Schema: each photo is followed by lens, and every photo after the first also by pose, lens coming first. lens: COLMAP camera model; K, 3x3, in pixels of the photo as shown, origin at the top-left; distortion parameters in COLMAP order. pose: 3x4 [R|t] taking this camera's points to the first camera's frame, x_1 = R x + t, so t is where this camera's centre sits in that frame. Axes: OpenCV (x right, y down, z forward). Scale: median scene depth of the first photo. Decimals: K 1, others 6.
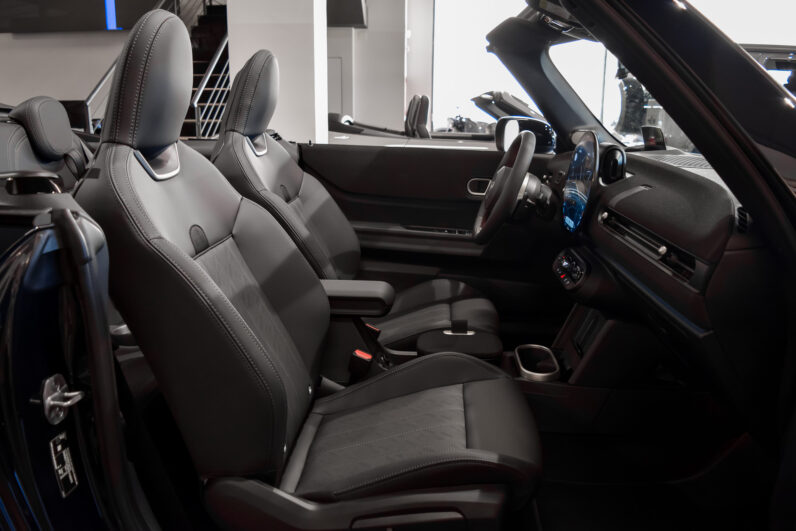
lens RADIAL K [[615.2, 0, 398.0], [0, 615.2, 265.5], [0, 0, 1]] dist [-0.092721, 0.009406]
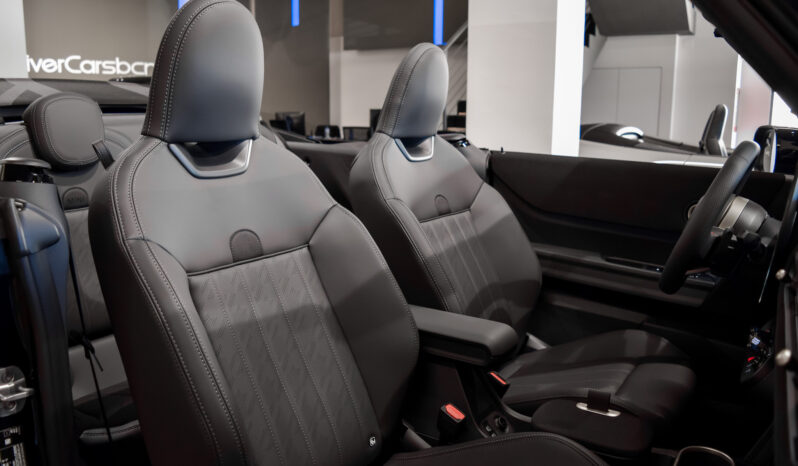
lens RADIAL K [[619.7, 0, 399.0], [0, 619.7, 233.0], [0, 0, 1]] dist [-0.085173, 0.001090]
pose [[0.867415, 0.090780, -0.489234, 0.210267], [-0.126480, 0.991149, -0.040337, -0.036137], [0.481242, 0.096867, 0.871219, 0.211547]]
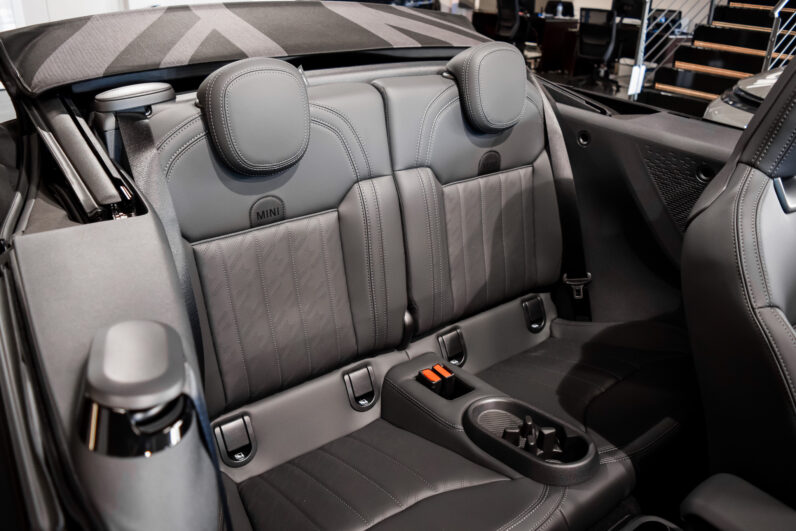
lens RADIAL K [[615.2, 0, 398.0], [0, 615.2, 265.5], [0, 0, 1]] dist [-0.092721, 0.009406]
pose [[0.651778, 0.338351, -0.678752, -0.089201], [-0.207751, 0.940387, 0.269278, -0.205848], [0.729400, -0.034498, 0.683217, 0.405749]]
